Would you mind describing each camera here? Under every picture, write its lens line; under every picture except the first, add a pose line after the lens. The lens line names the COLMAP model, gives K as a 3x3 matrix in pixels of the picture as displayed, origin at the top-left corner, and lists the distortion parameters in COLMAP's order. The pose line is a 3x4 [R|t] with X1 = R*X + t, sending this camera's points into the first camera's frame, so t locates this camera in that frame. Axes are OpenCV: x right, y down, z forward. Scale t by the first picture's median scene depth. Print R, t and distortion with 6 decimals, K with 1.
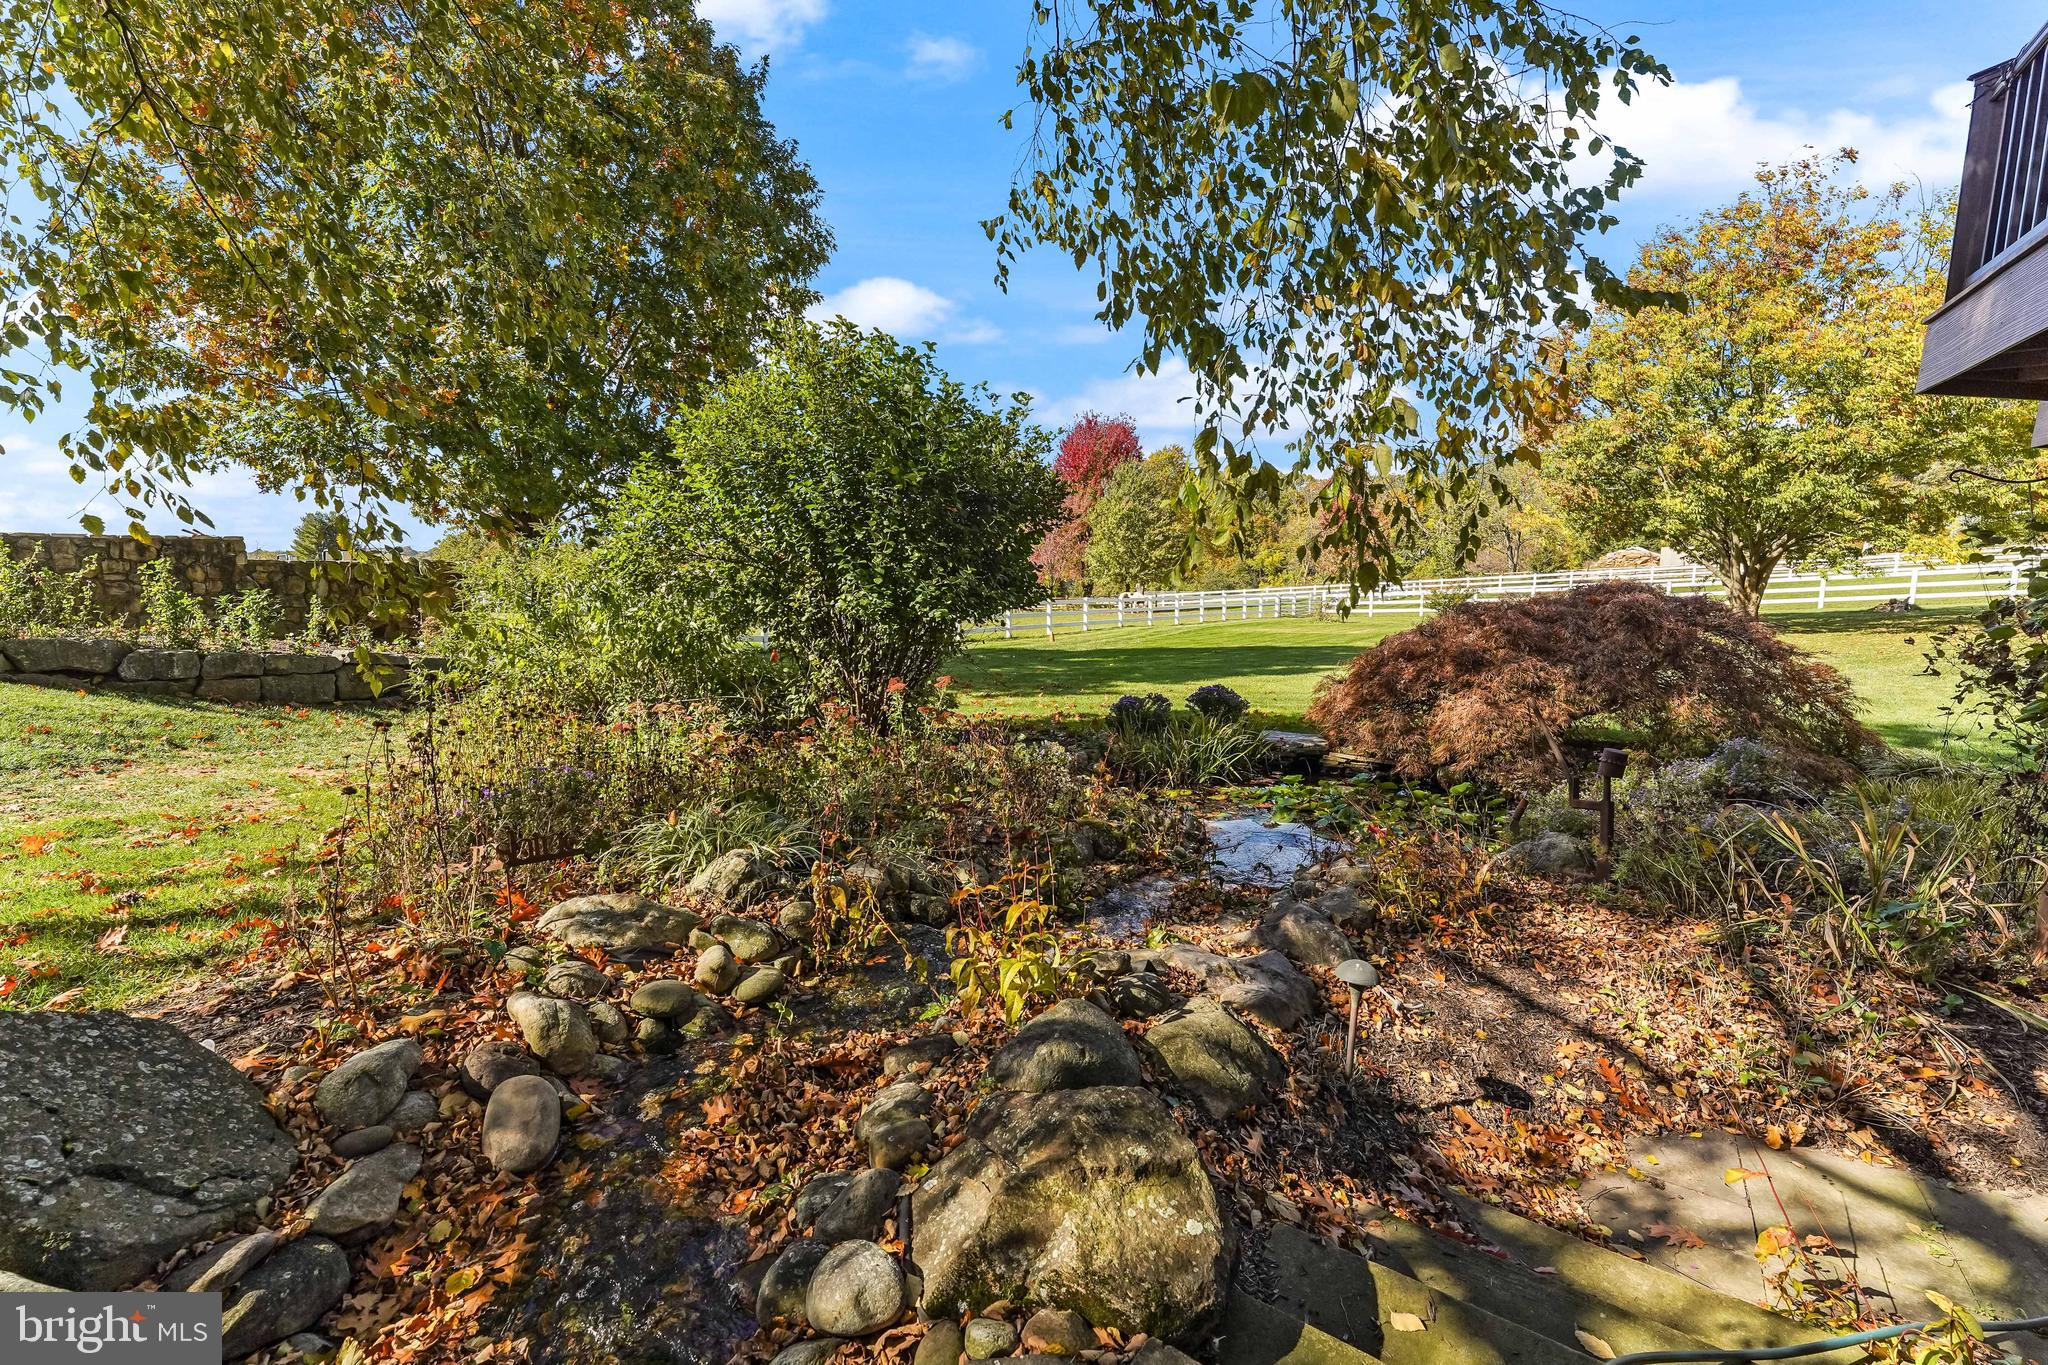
lens RADIAL K [[884.6, 0, 1024.0], [0, 884.6, 682.5], [0, 0, 1]] dist [-0.000824, -0.000069]
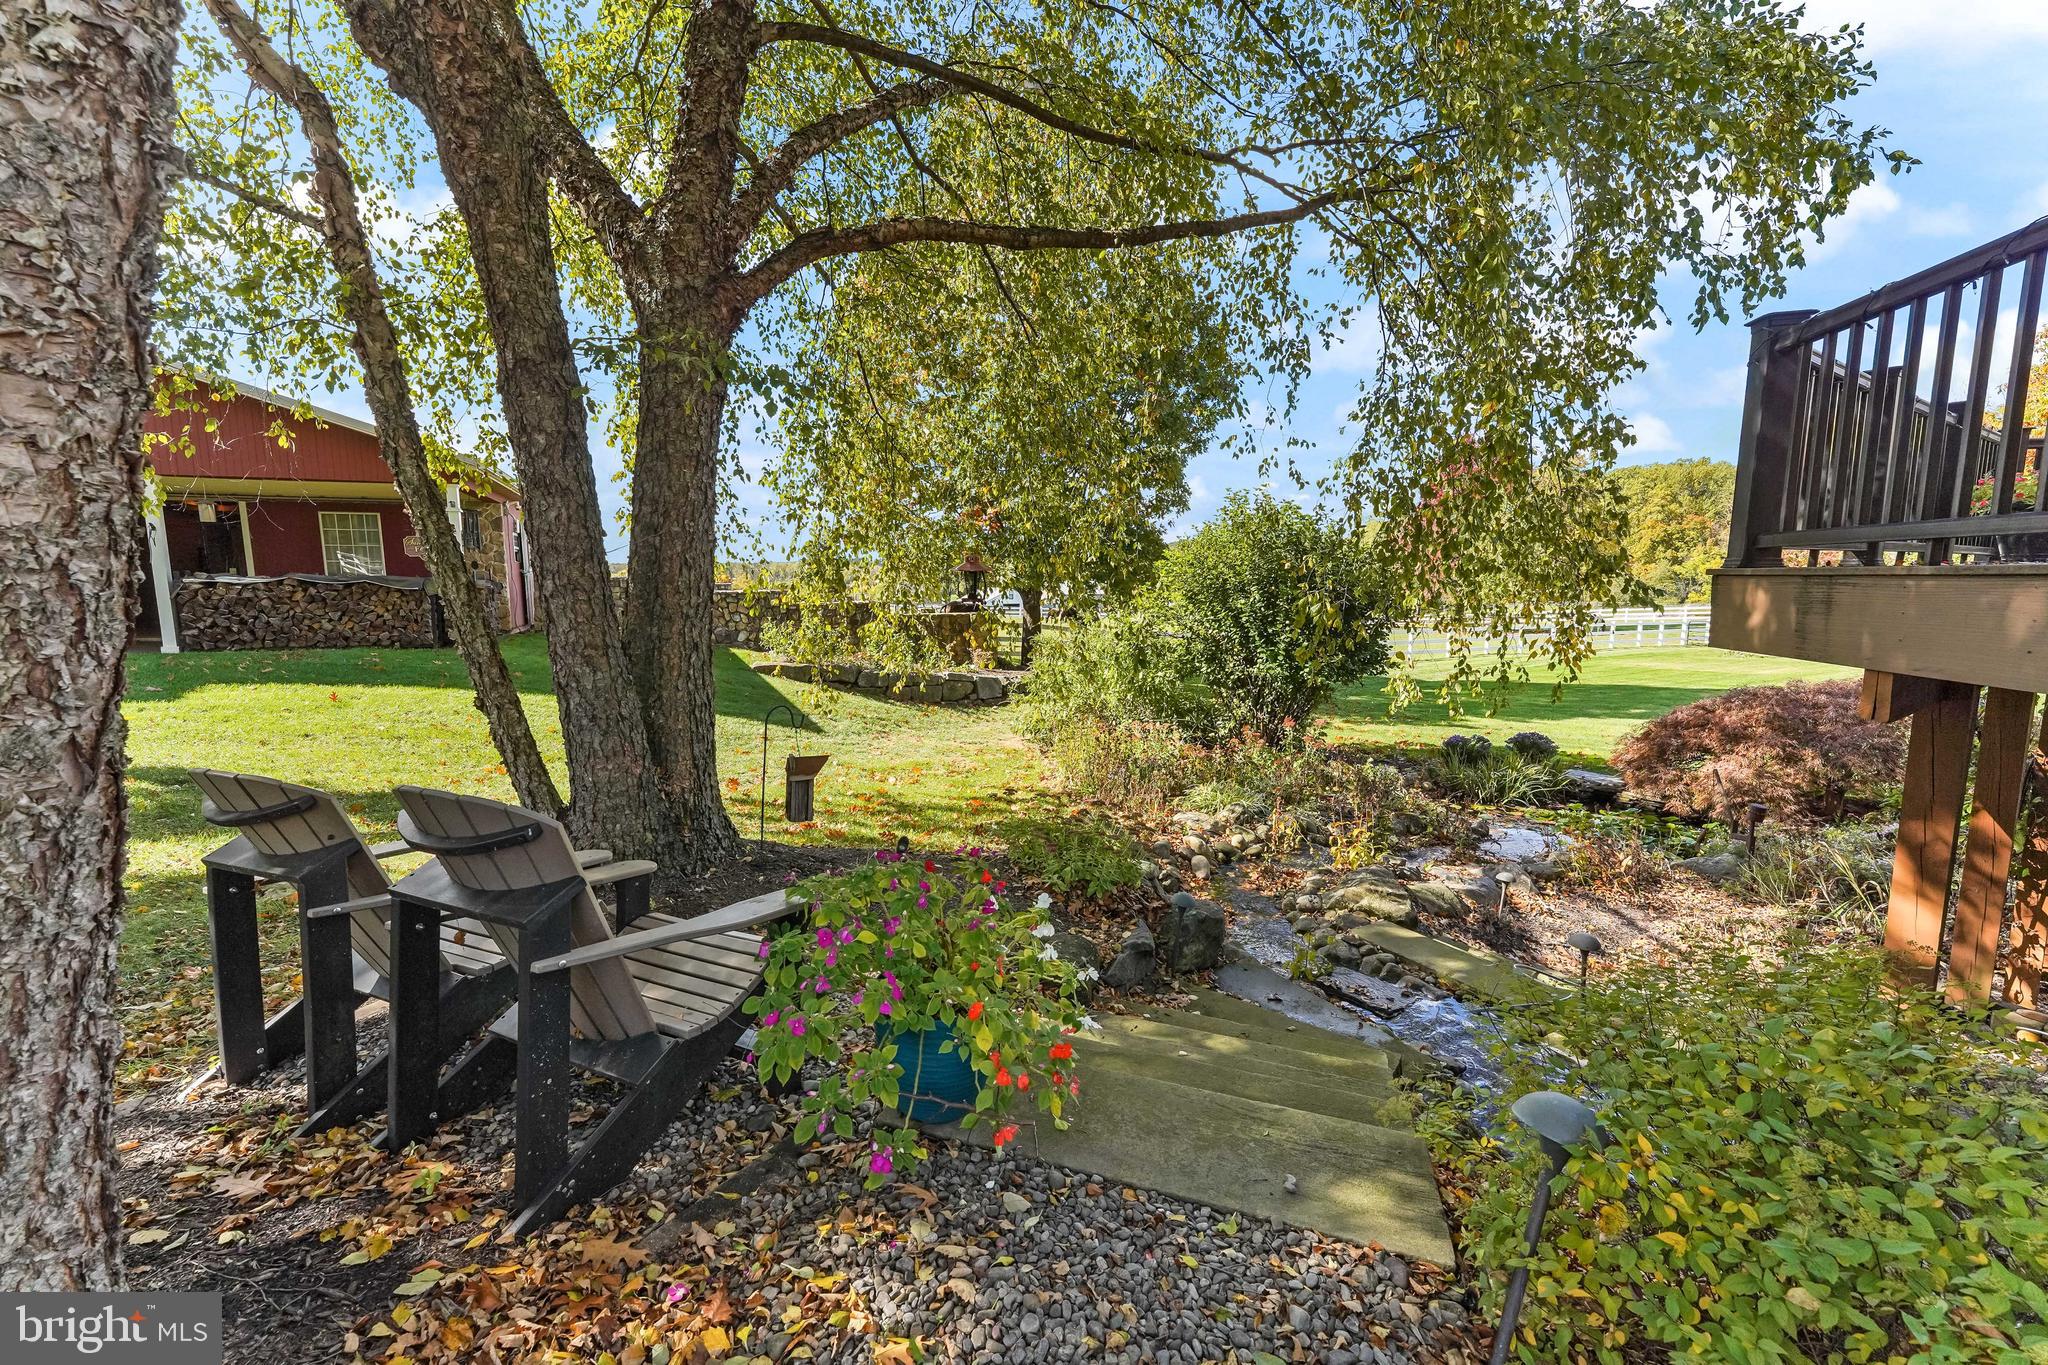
lens RADIAL K [[803.4, 0, 1024.0], [0, 803.4, 682.5], [0, 0, 1]] dist [-0.000791, -0.000010]
pose [[0.911227, 0.051034, -0.408730, 0.013569], [-0.051405, 0.998627, 0.010085, -0.057958], [0.408684, 0.011821, 0.912599, -0.546933]]
